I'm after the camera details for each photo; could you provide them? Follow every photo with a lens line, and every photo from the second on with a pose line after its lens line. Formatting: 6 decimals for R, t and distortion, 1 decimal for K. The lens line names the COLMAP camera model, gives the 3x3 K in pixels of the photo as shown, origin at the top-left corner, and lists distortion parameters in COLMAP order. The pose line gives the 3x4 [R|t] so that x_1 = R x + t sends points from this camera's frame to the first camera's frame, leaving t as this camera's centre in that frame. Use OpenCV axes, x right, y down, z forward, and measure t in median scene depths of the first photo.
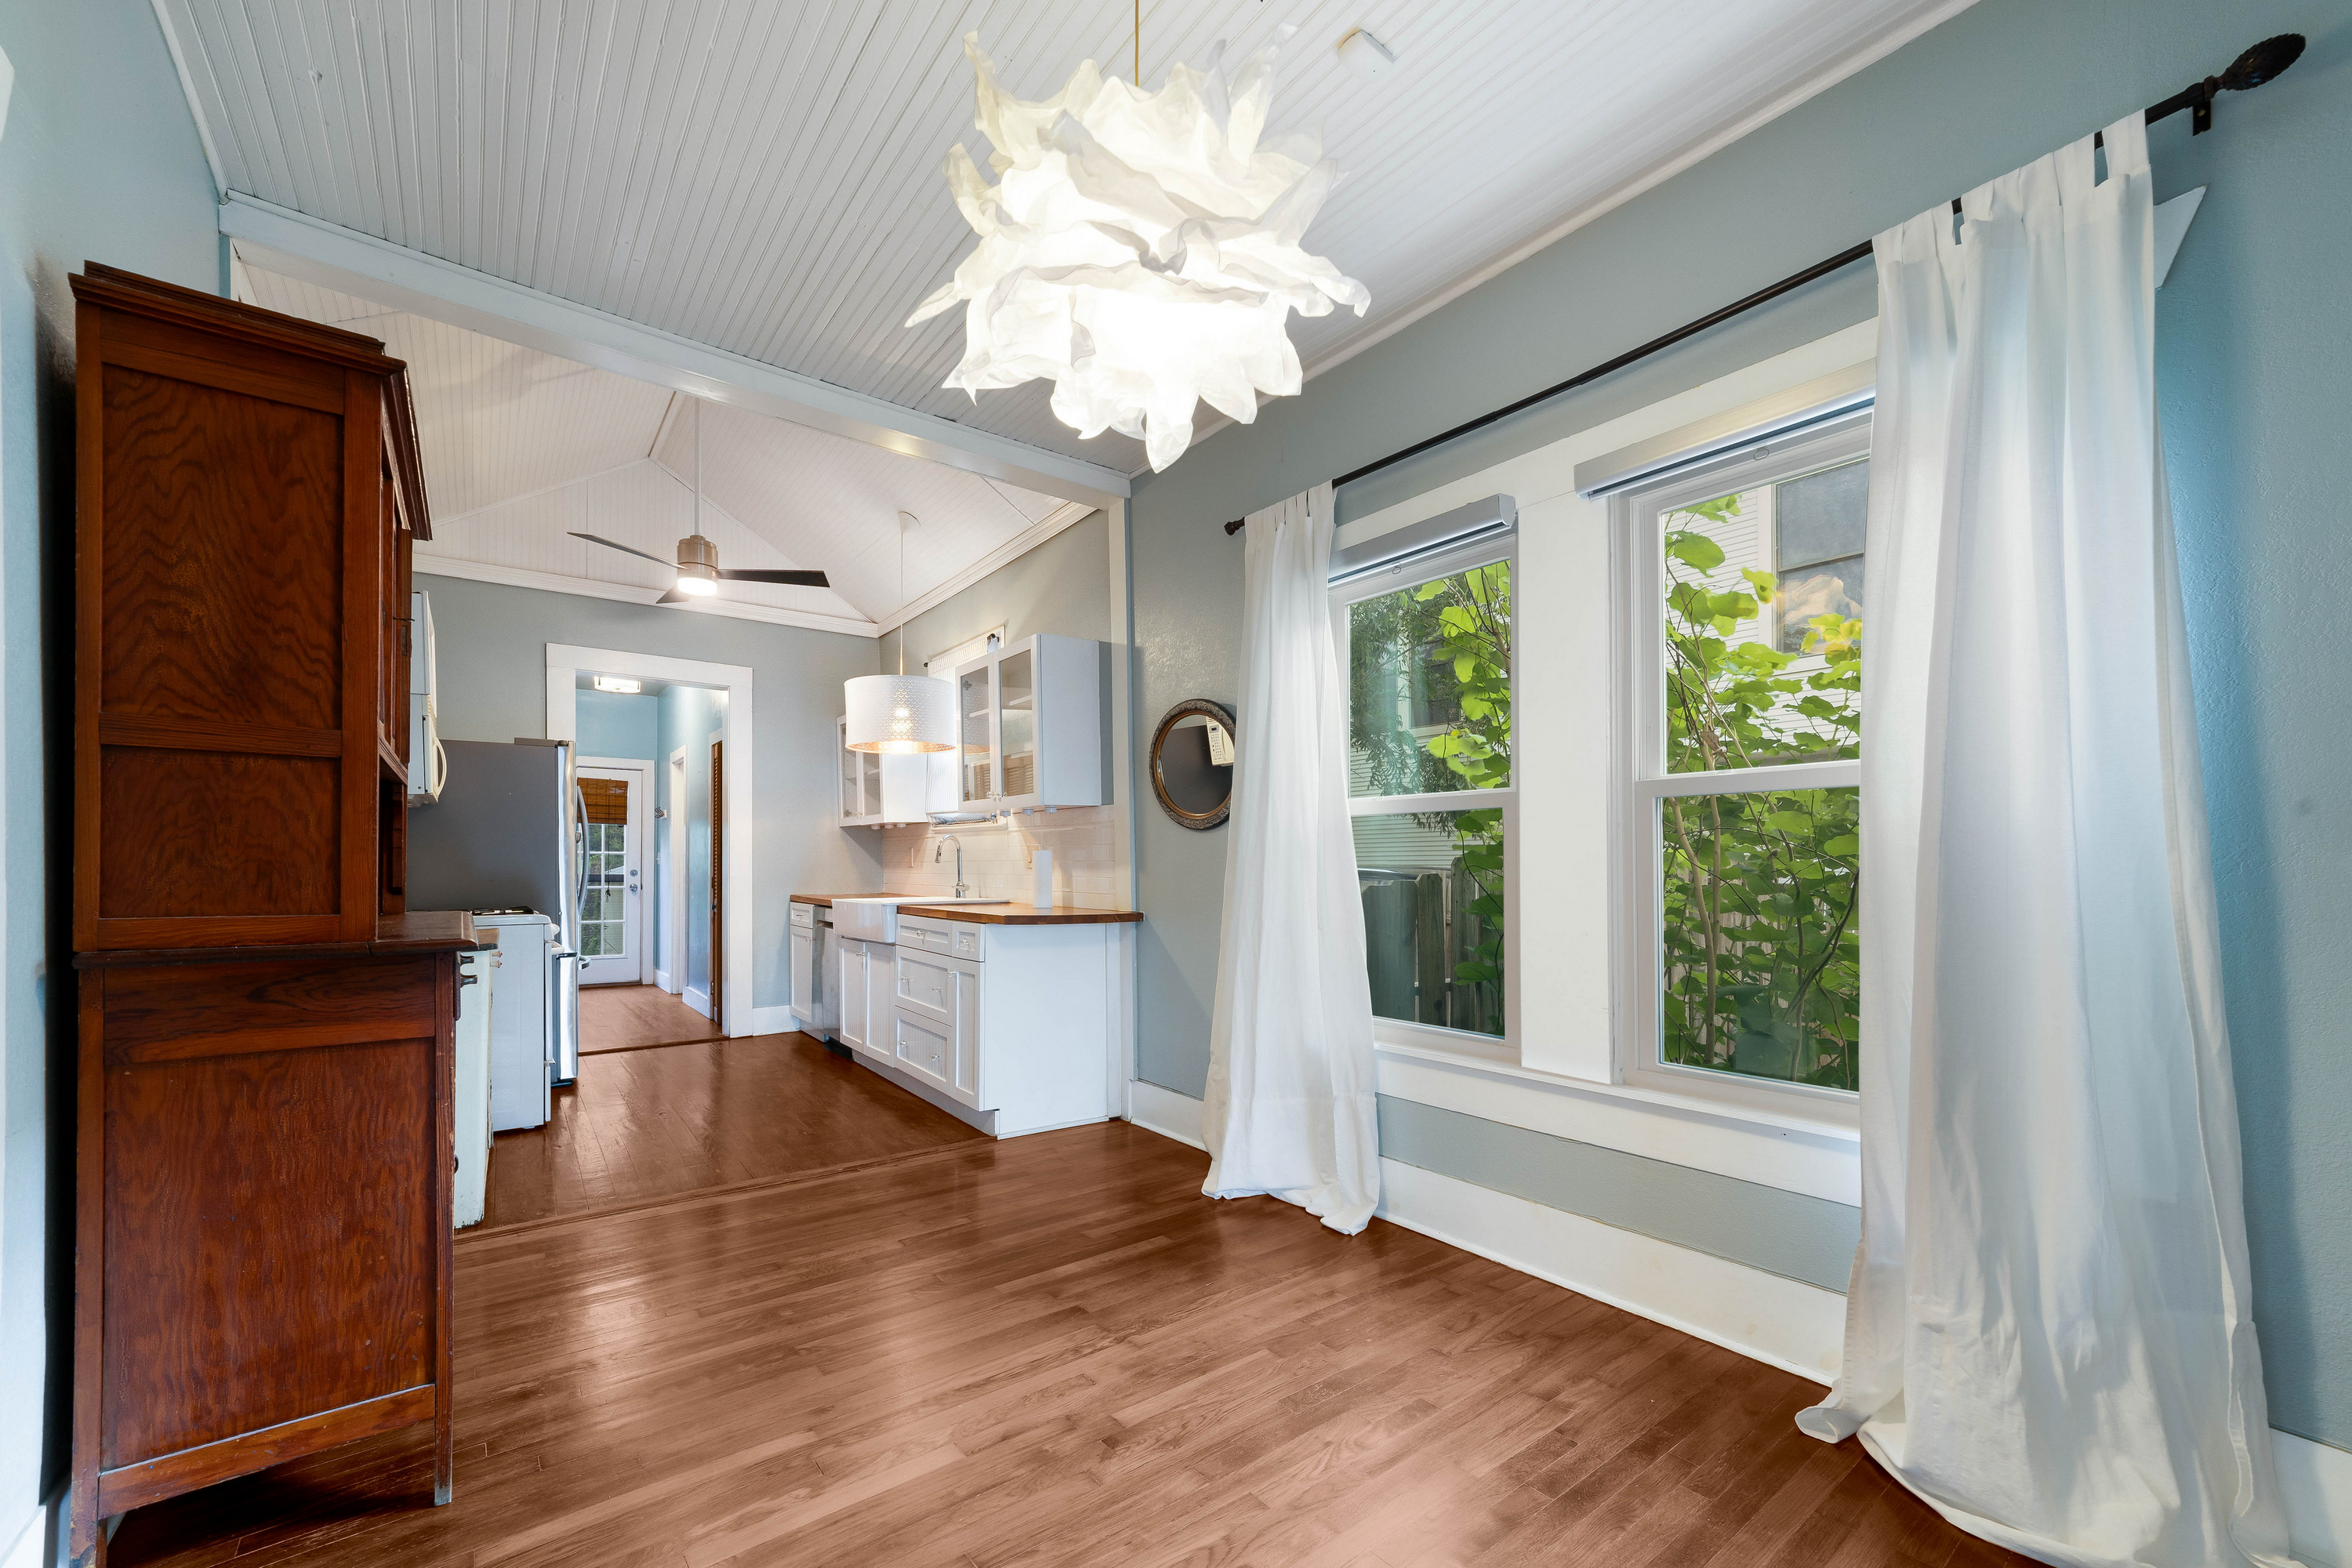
lens RADIAL K [[936.9, 0, 1175.4], [0, 936.9, 859.8], [0, 0, 1]] dist [-0.000587, -0.000040]
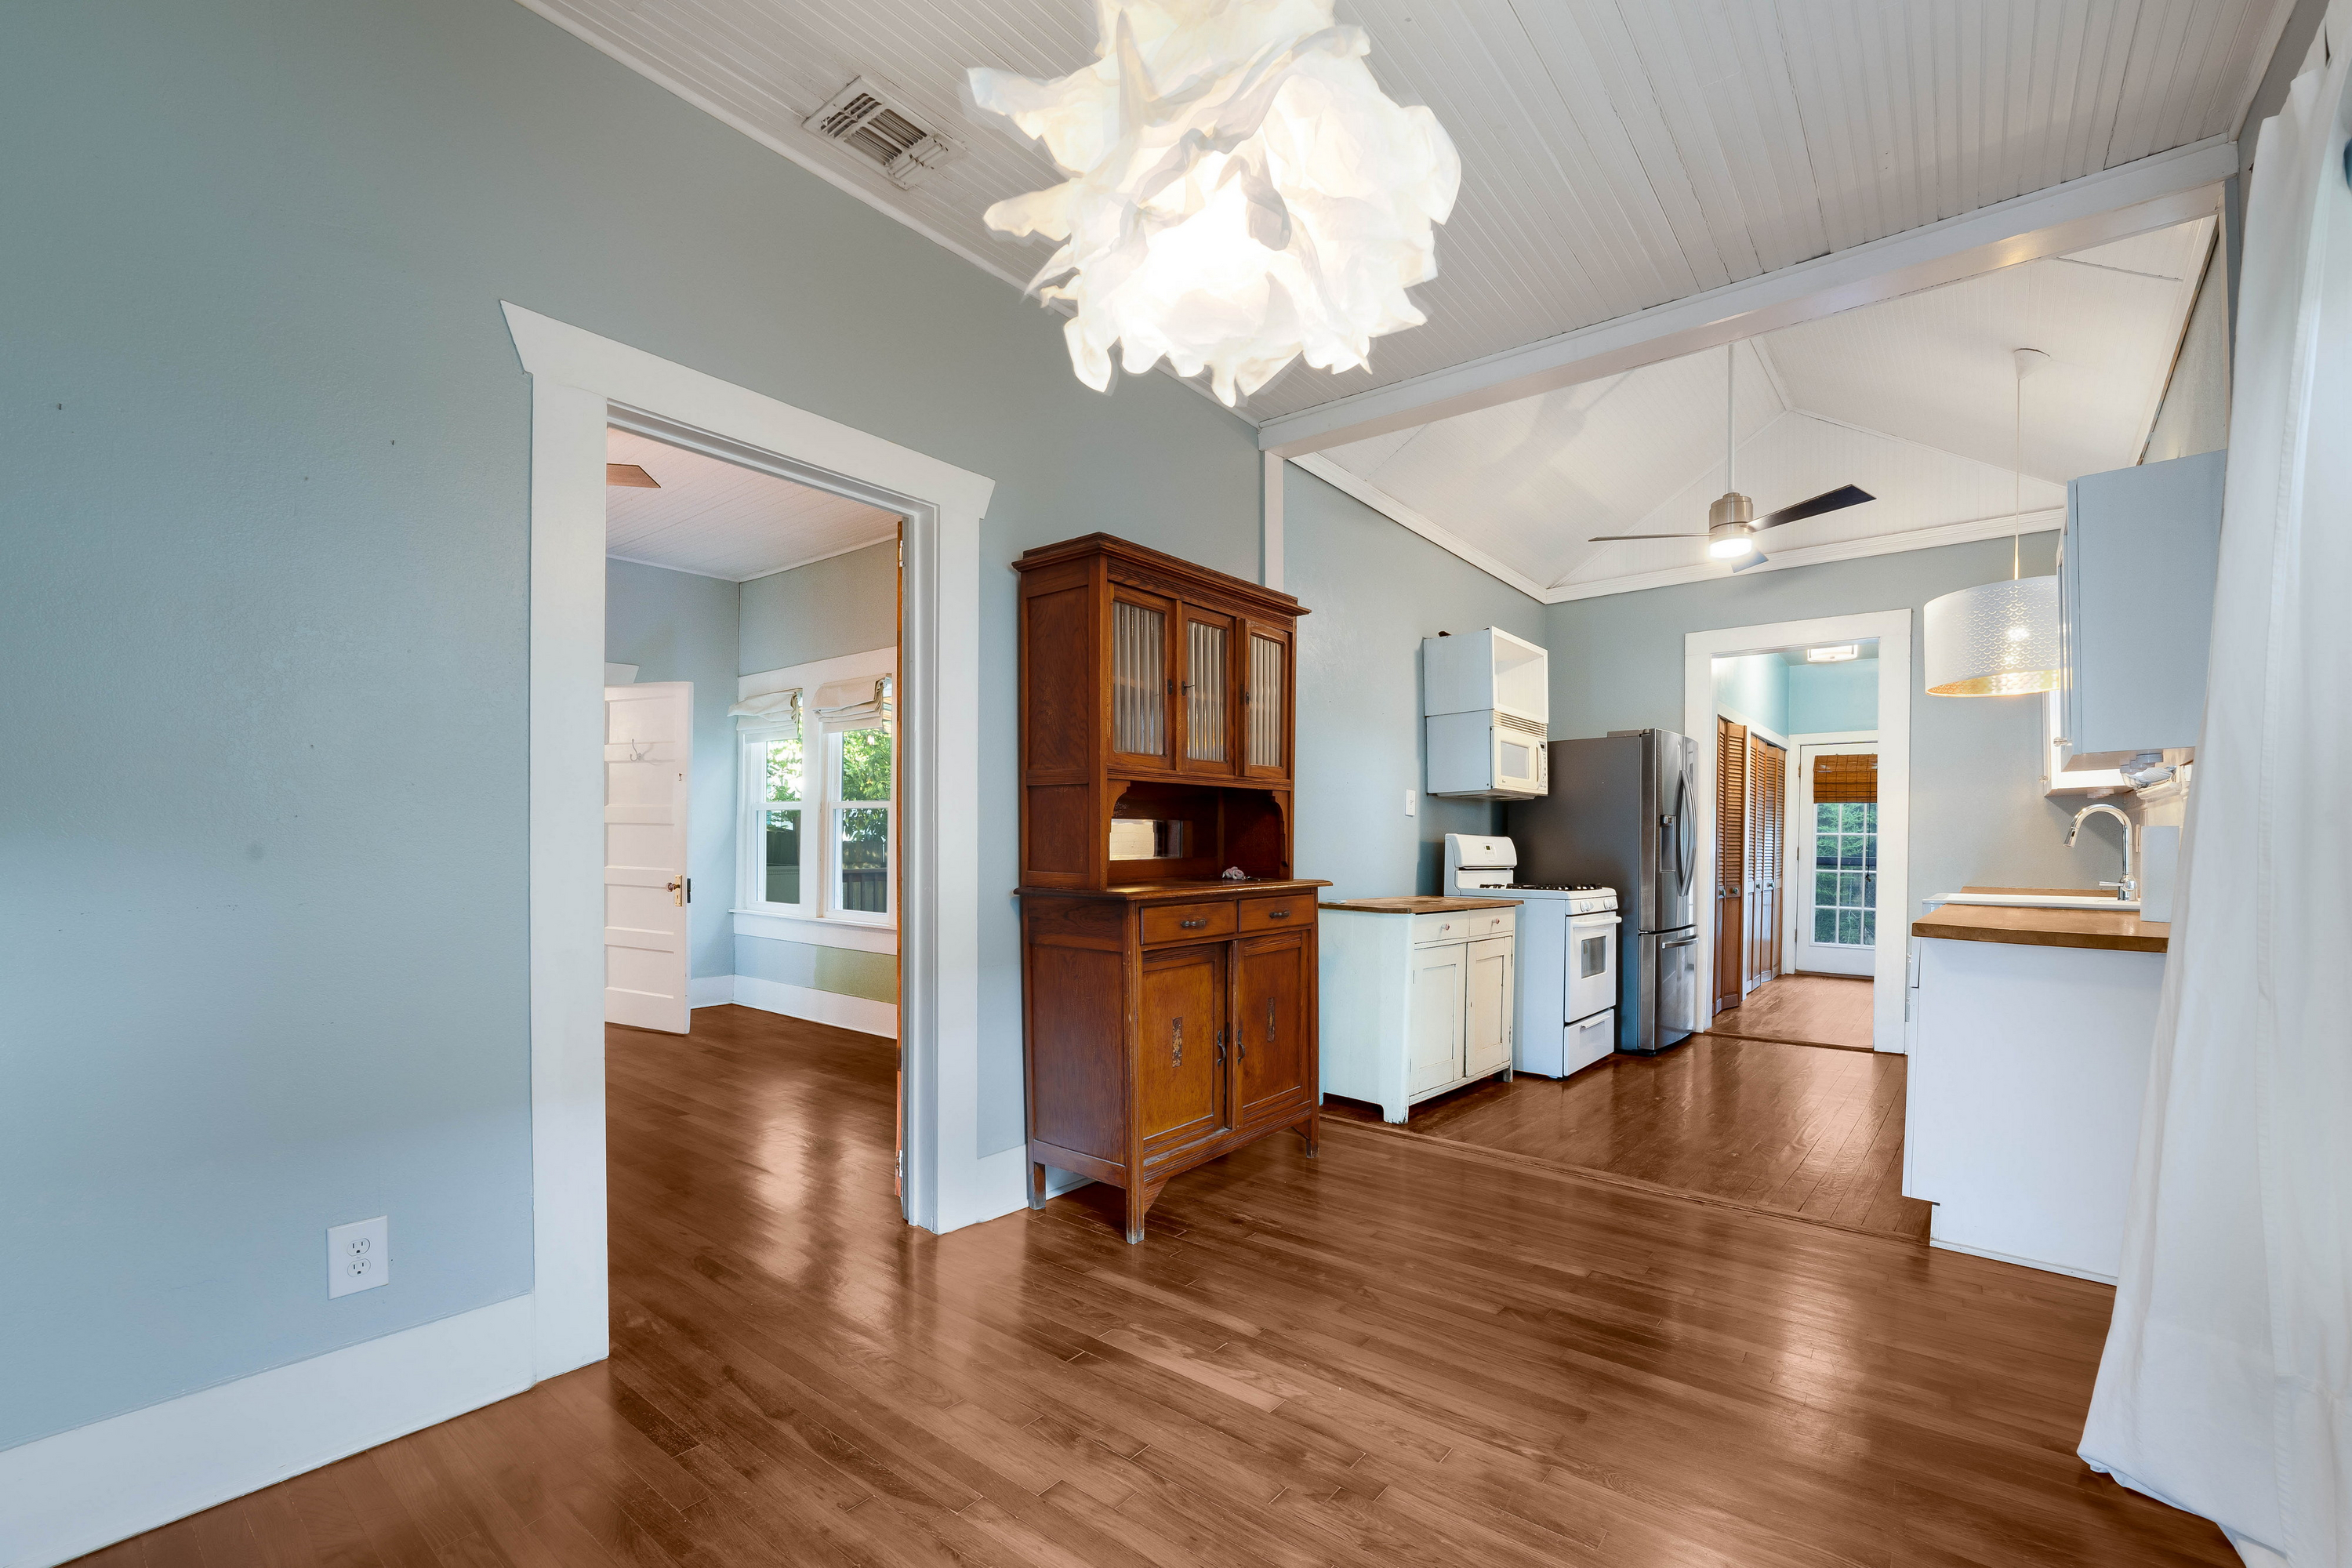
lens RADIAL K [[982.7, 0, 1212.3], [0, 982.7, 866.1], [0, 0, 1]] dist [-0.001307, -0.000097]
pose [[0.257408, 0.023091, -0.966027, 0.647100], [0.002737, 0.999693, 0.024625, -0.004350], [0.966299, -0.008982, 0.257266, 0.522225]]
